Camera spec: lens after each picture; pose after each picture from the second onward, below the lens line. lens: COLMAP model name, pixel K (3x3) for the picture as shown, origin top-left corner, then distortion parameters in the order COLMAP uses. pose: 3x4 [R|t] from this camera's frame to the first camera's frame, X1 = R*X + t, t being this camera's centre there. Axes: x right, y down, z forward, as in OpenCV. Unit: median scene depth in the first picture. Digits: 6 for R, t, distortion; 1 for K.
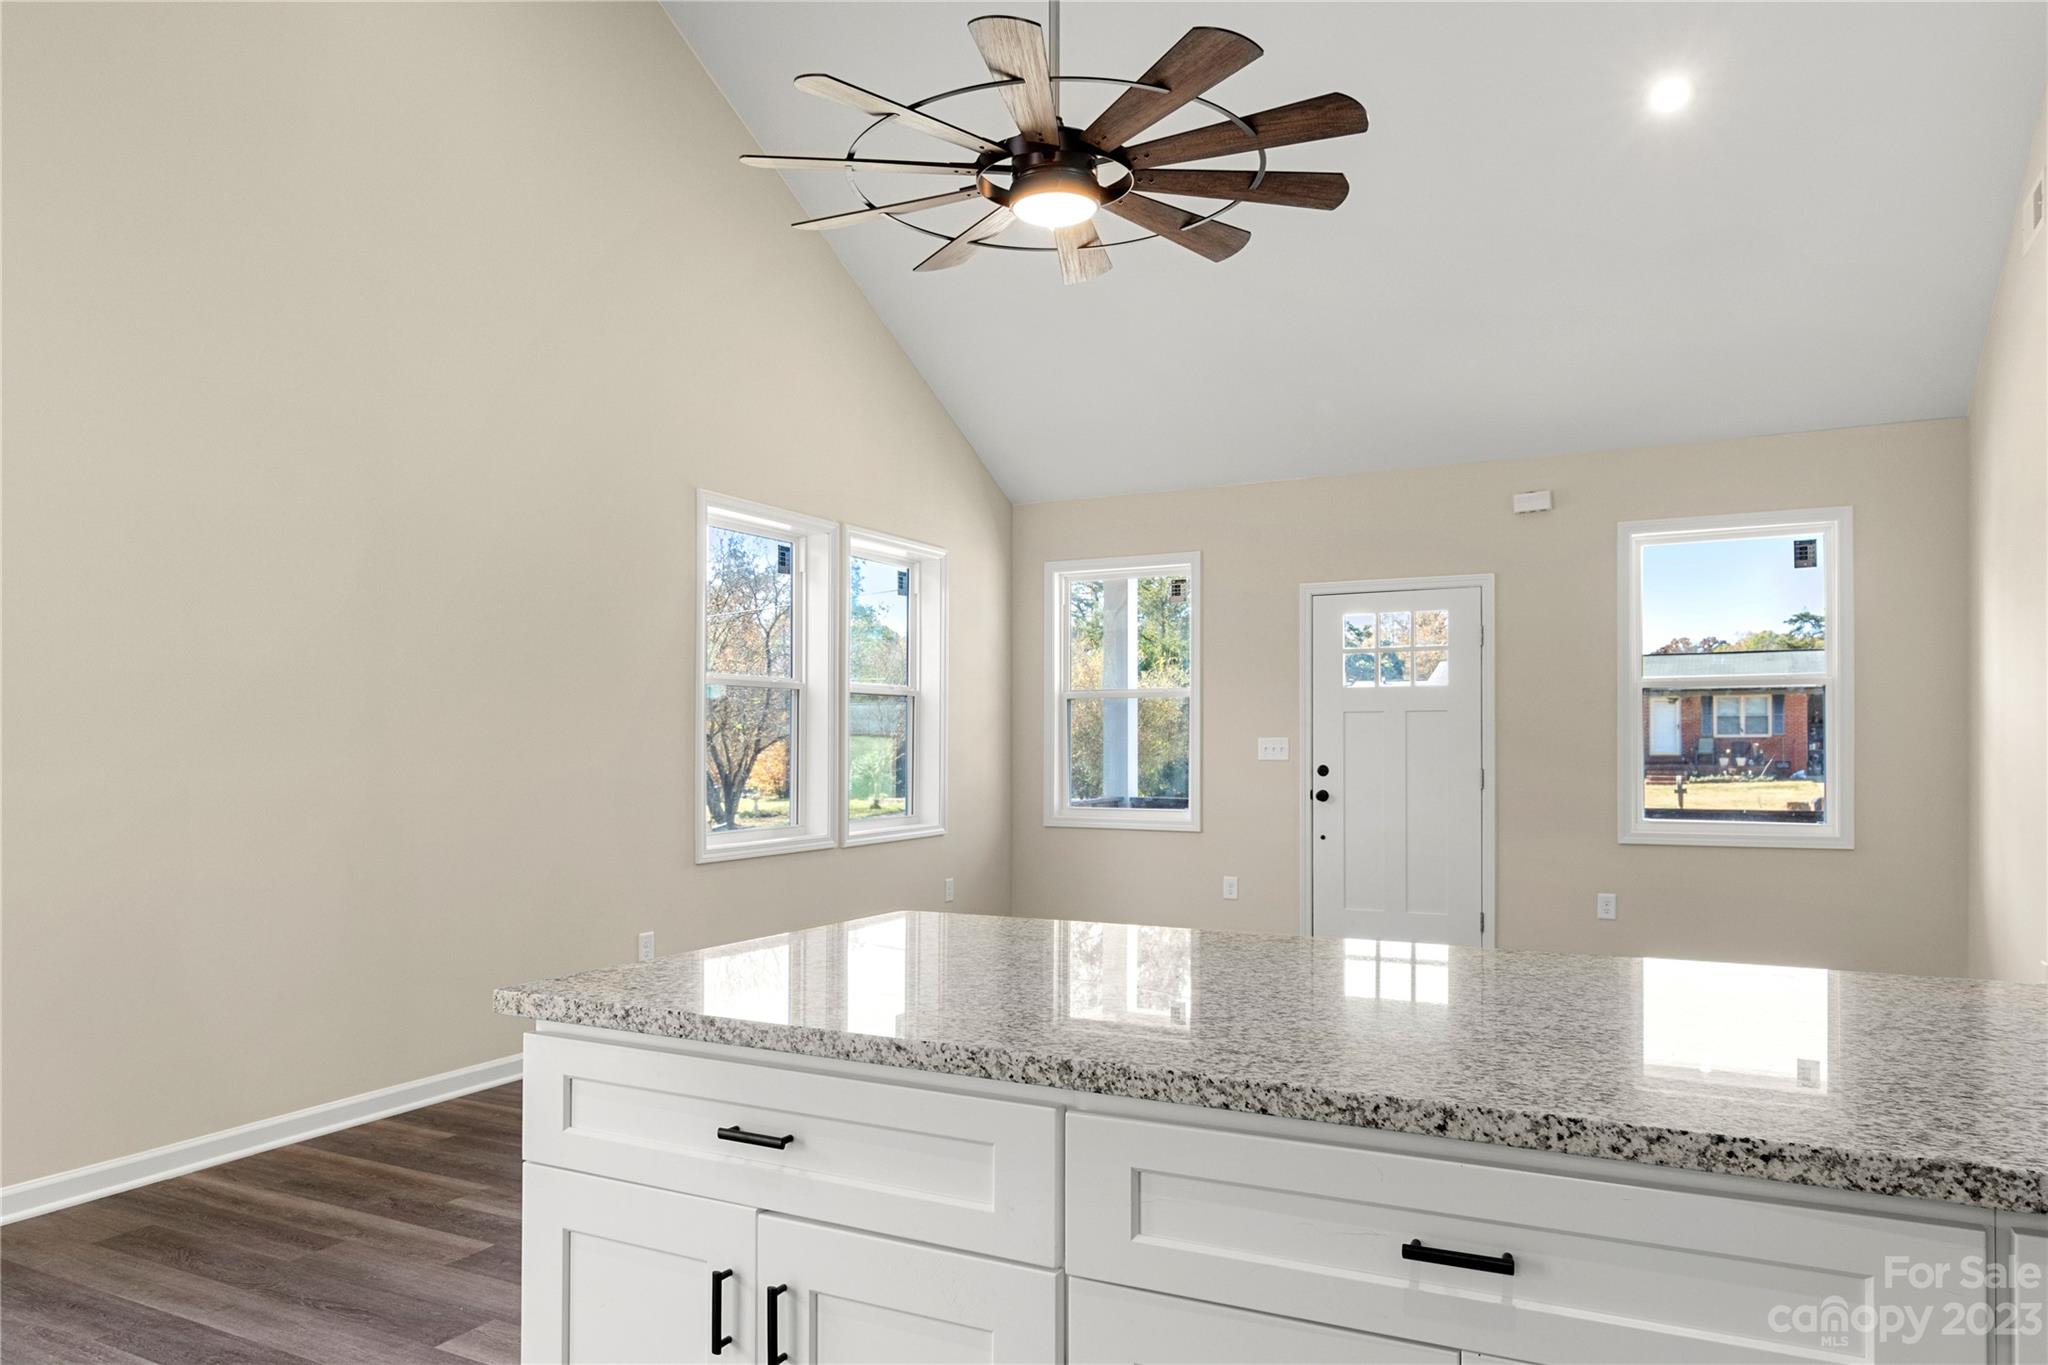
lens RADIAL K [[1337.0, 0, 1022.7], [0, 1337.0, 744.0], [0, 0, 1]] dist [0.000797, 0.007383]
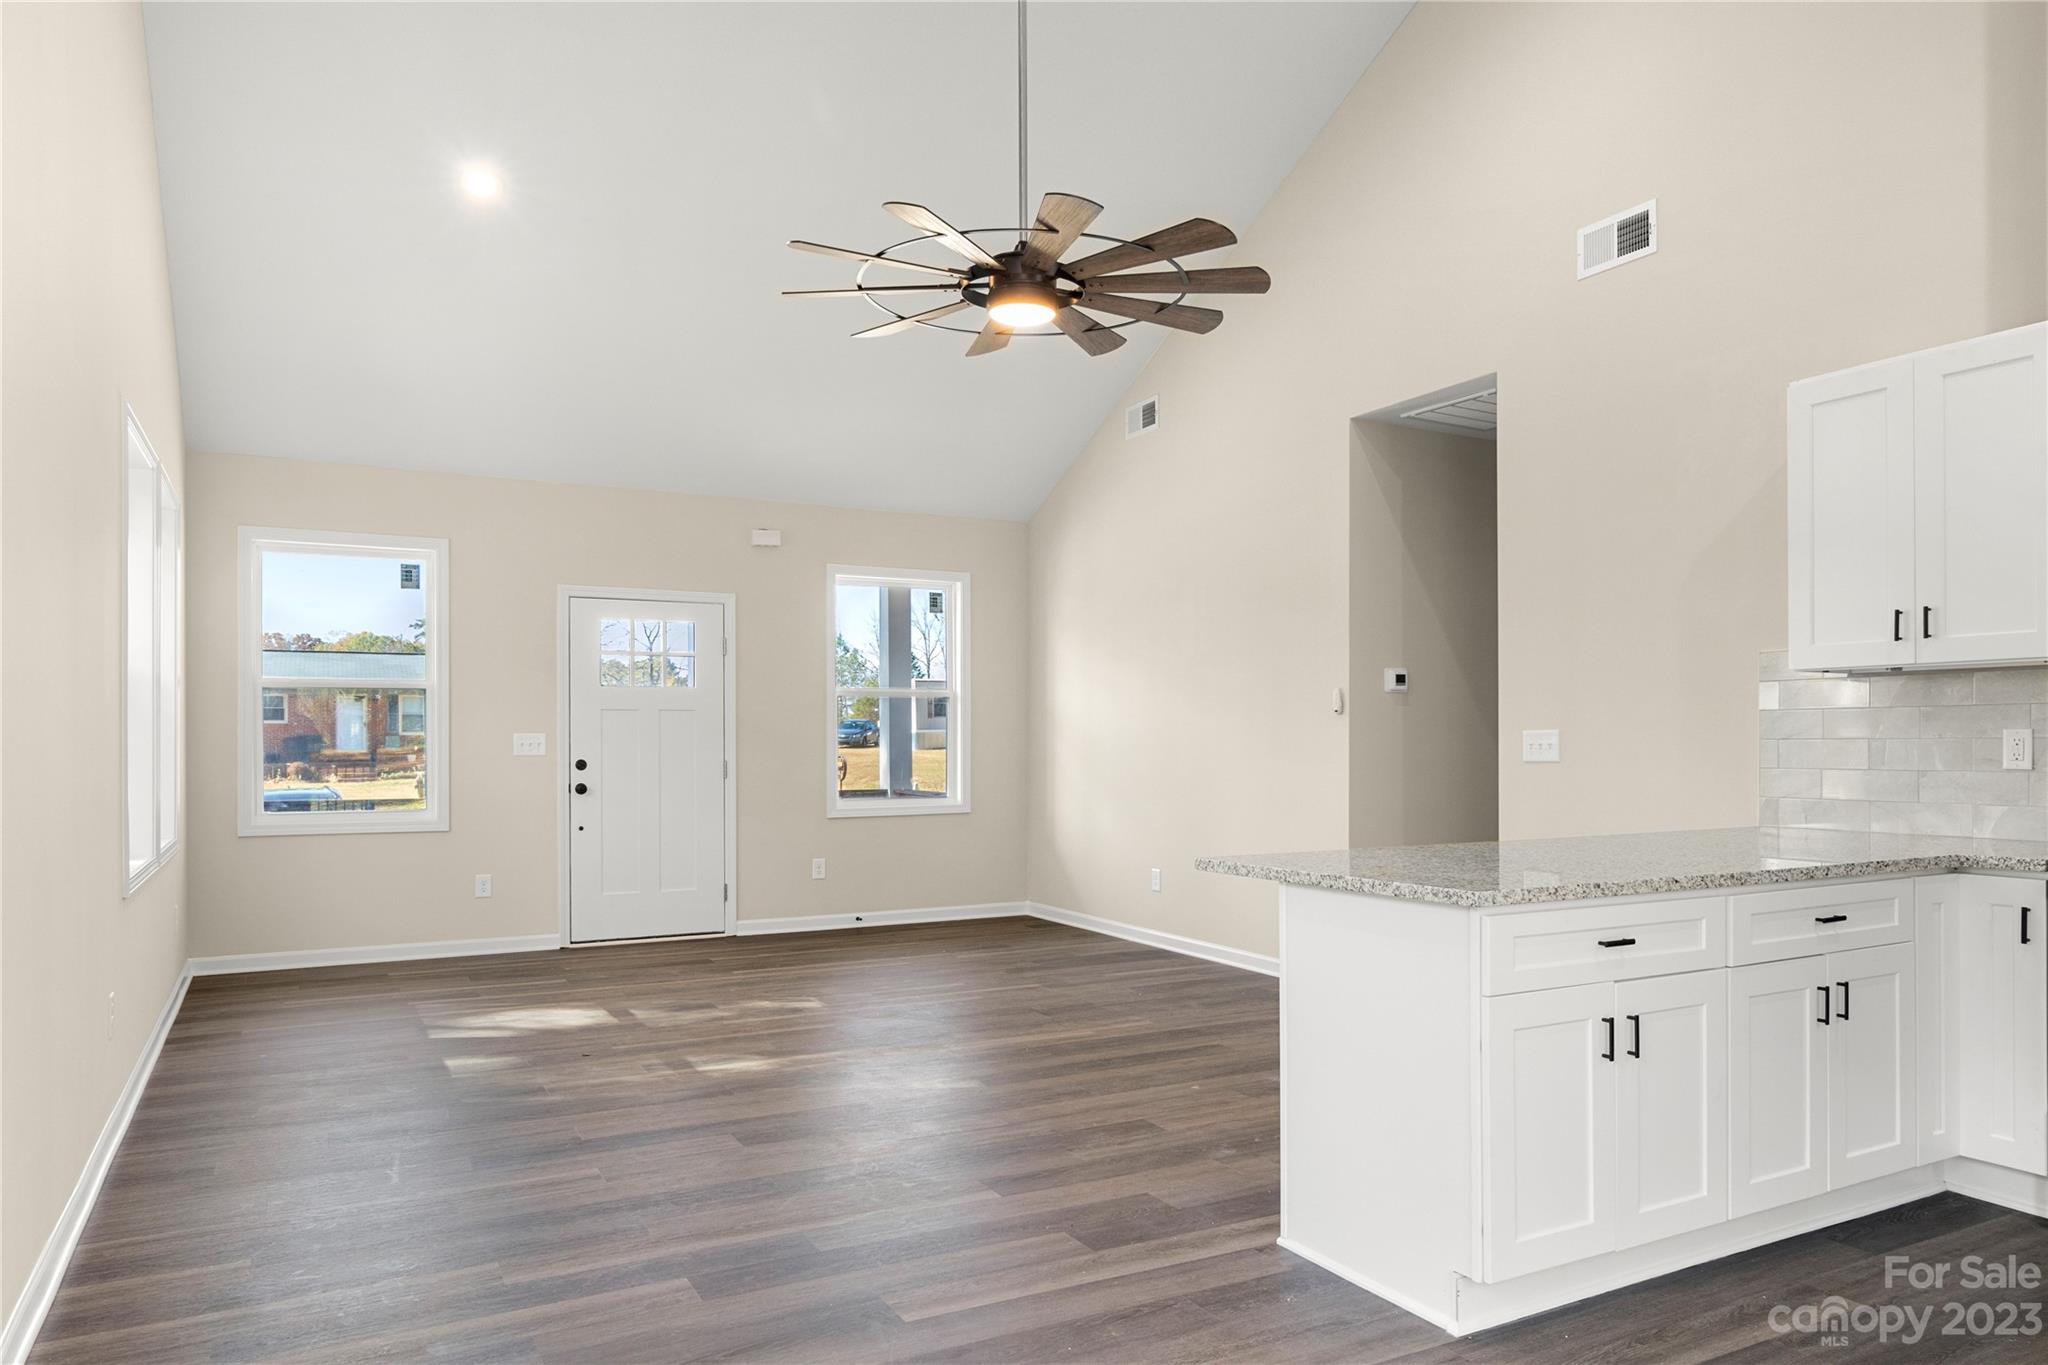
lens RADIAL K [[1337.0, 0, 1013.5], [0, 1337.0, 742.5], [0, 0, 1]] dist [0.000797, 0.007383]
pose [[0.564158, -0.001573, 0.825665, -0.448324], [0.001212, 0.999999, 0.001078, 0.001507], [-0.825666, 0.000393, 0.564159, 0.127410]]
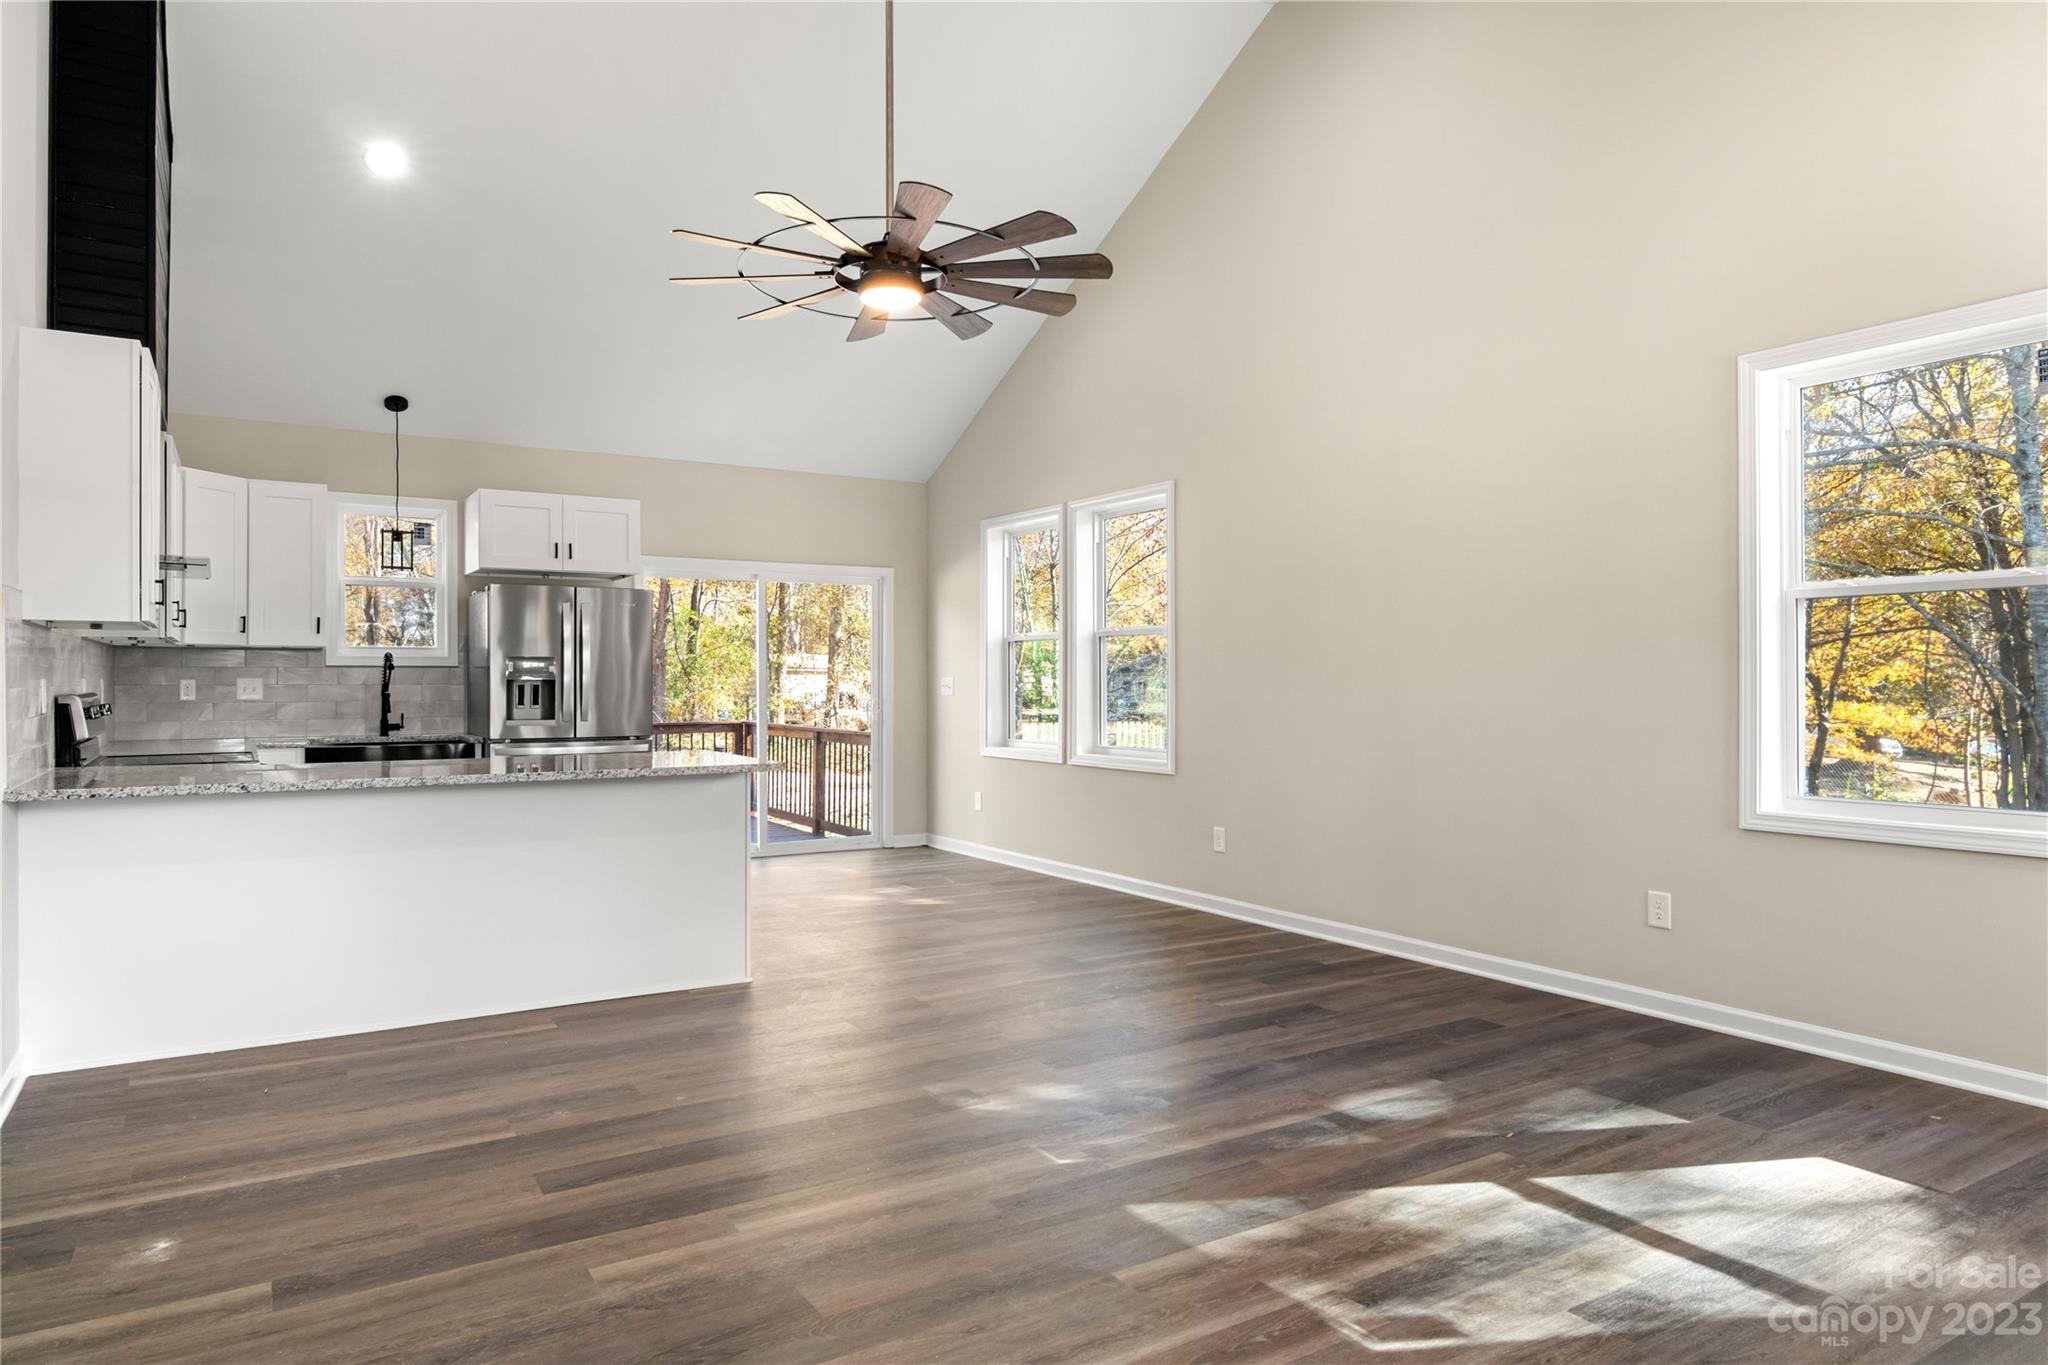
lens RADIAL K [[1273.2, 0, 1037.3], [0, 1273.2, 679.8], [0, 0, 1]] dist [0.008770, -0.000844]
pose [[-0.499183, 0.001026, -0.866496, 0.479906], [0.003191, 0.999995, -0.000654, -0.000349], [0.866491, -0.003092, -0.499184, 0.782836]]
